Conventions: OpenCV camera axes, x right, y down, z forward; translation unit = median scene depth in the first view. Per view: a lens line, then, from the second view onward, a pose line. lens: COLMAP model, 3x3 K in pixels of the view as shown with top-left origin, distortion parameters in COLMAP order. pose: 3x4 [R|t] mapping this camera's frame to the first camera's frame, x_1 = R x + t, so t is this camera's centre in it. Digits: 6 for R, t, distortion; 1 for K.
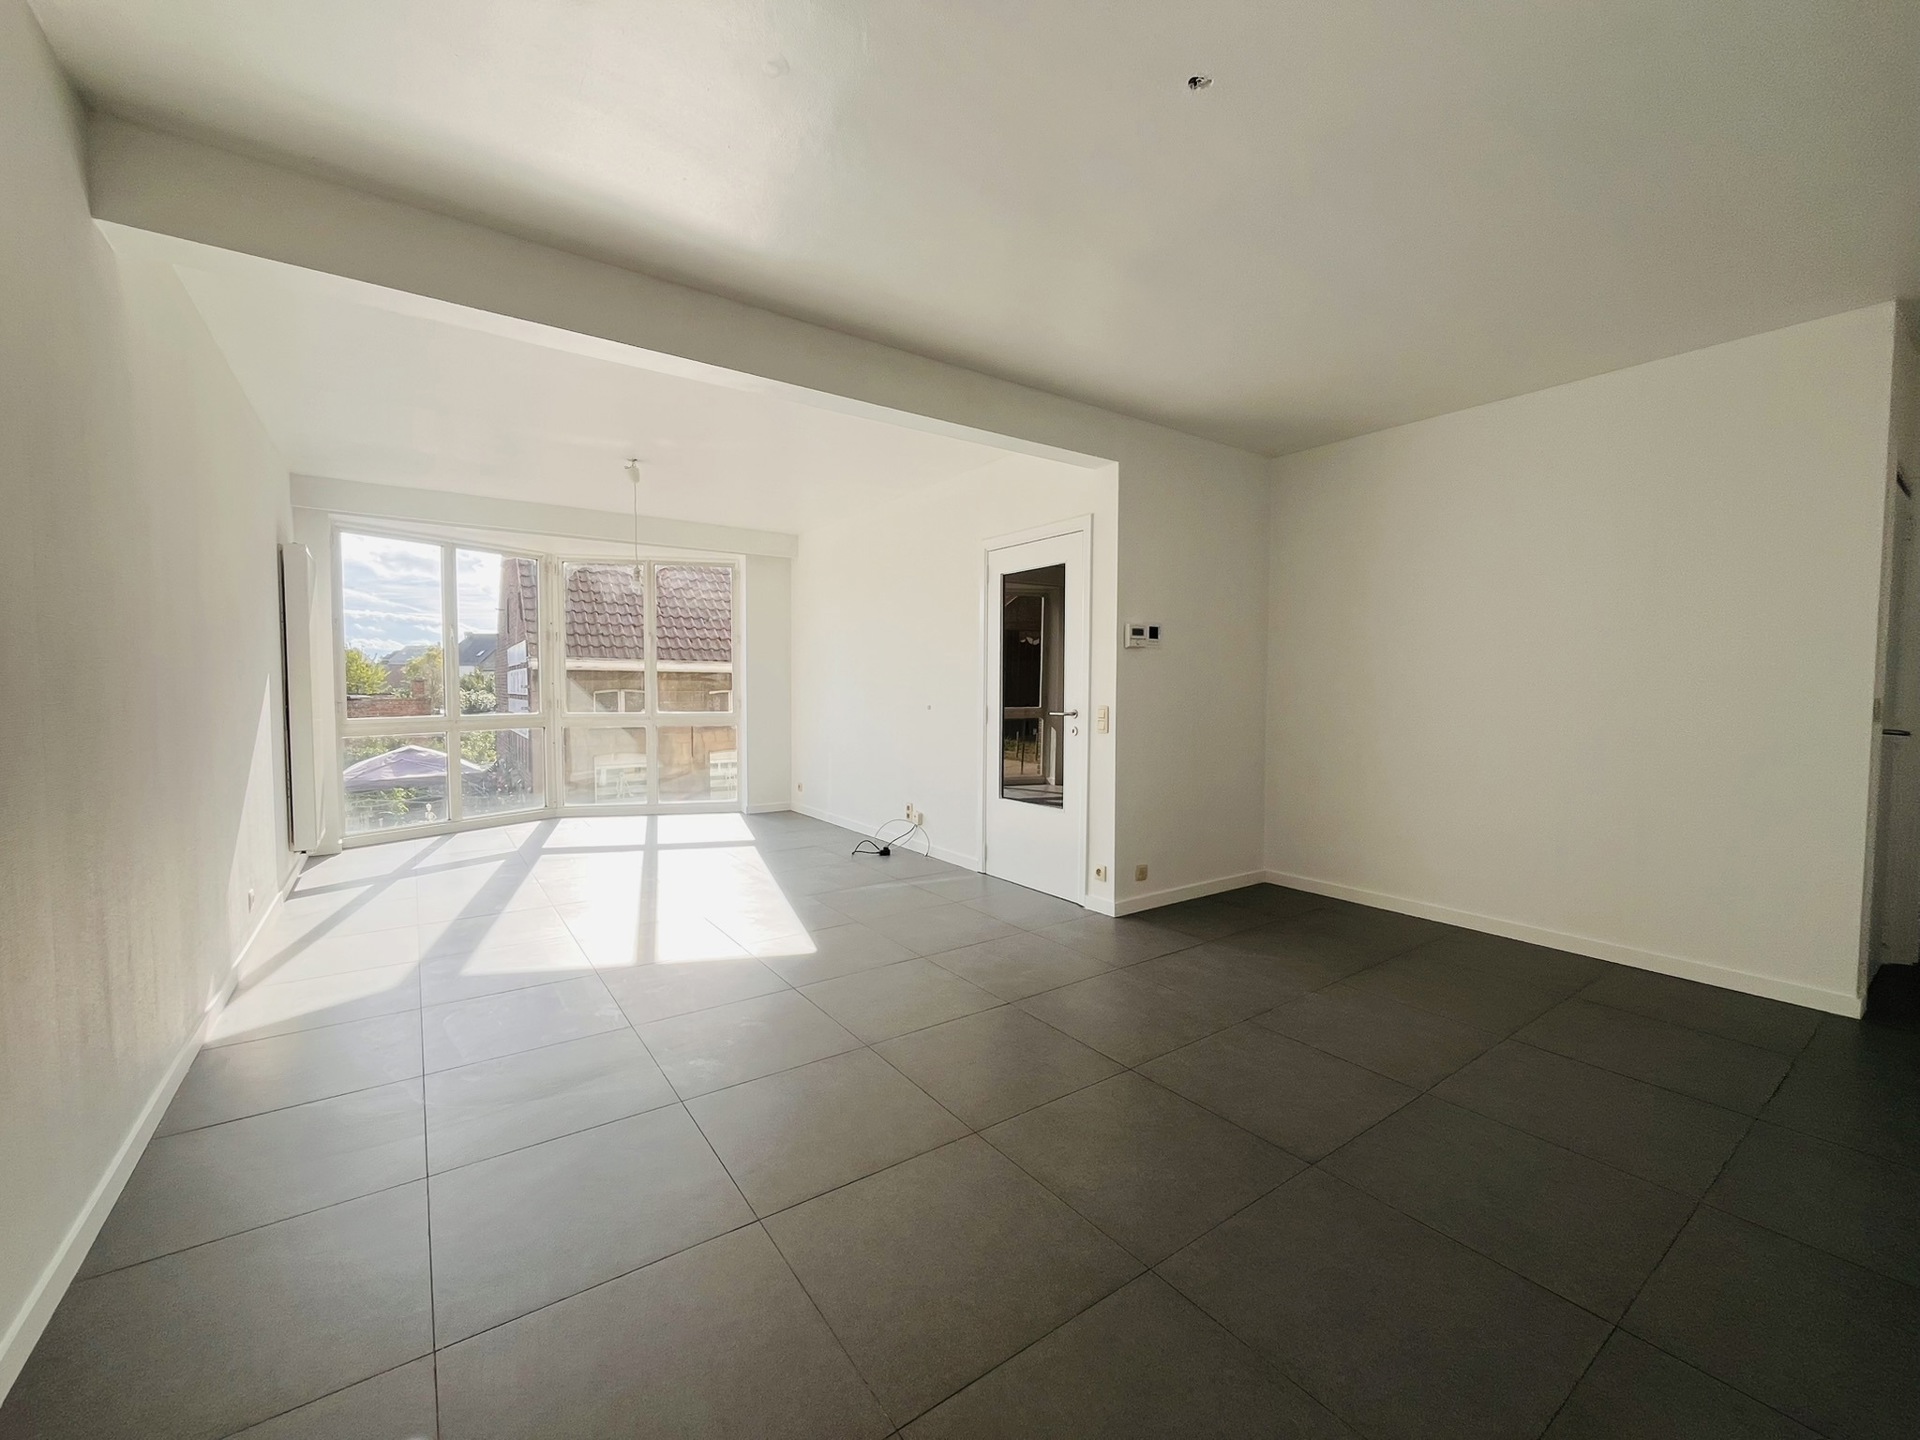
lens RADIAL K [[779.3, 0, 960.0], [0, 779.3, 720.0], [0, 0, 1]] dist [0.000391, -0.000052]
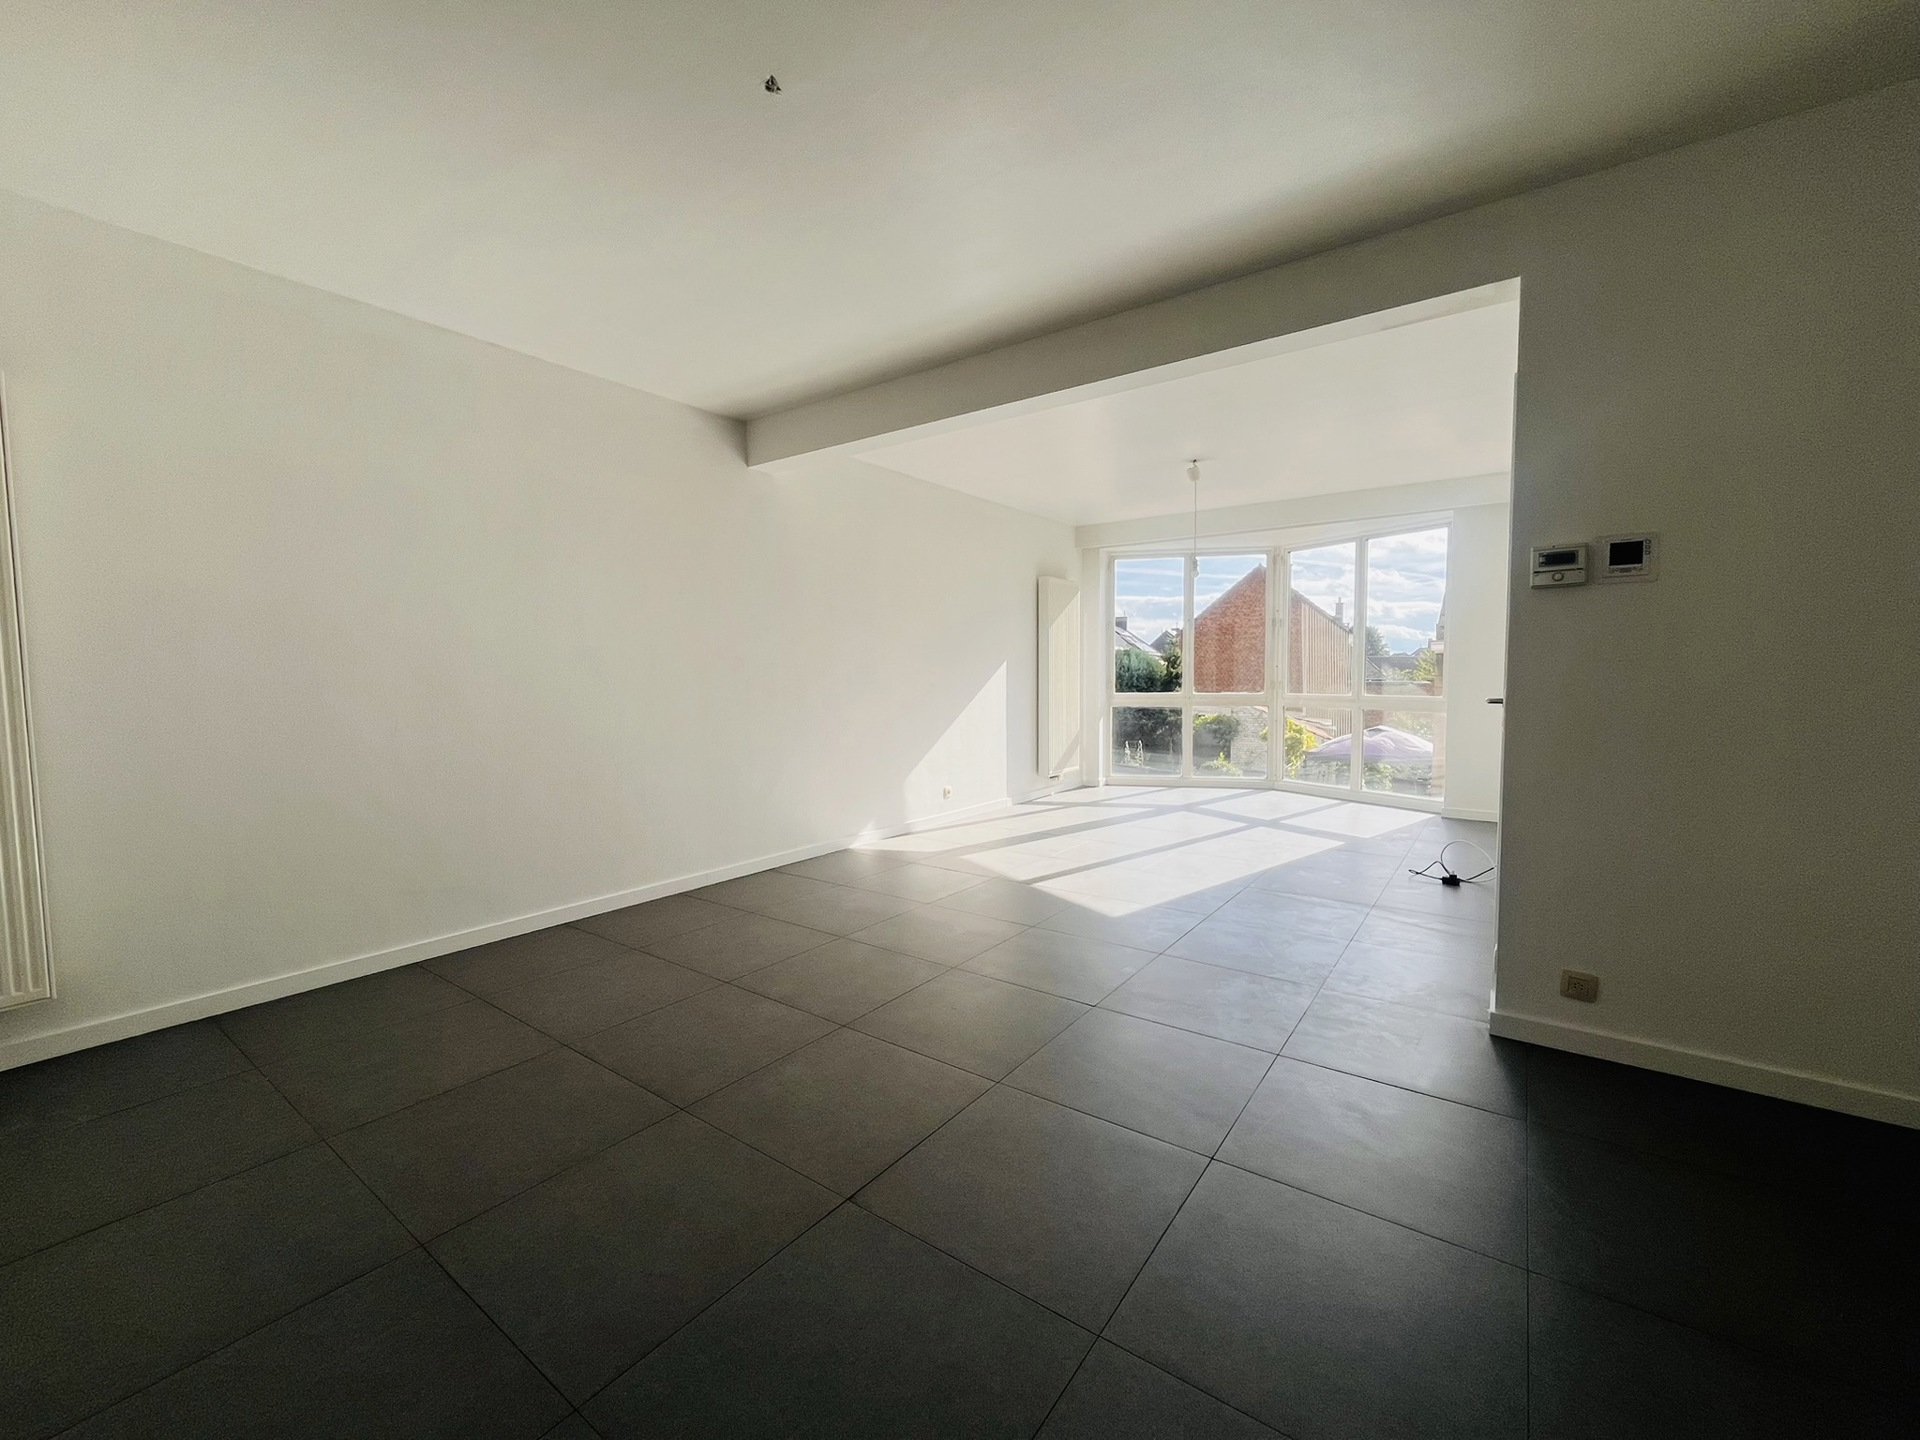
lens RADIAL K [[779.3, 0, 960.0], [0, 779.3, 720.0], [0, 0, 1]] dist [0.000391, -0.000052]
pose [[0.319085, 0.051351, -0.946334, 0.614876], [-0.036057, 0.998466, 0.042022, -0.003265], [0.947040, 0.020714, 0.320447, 0.393558]]
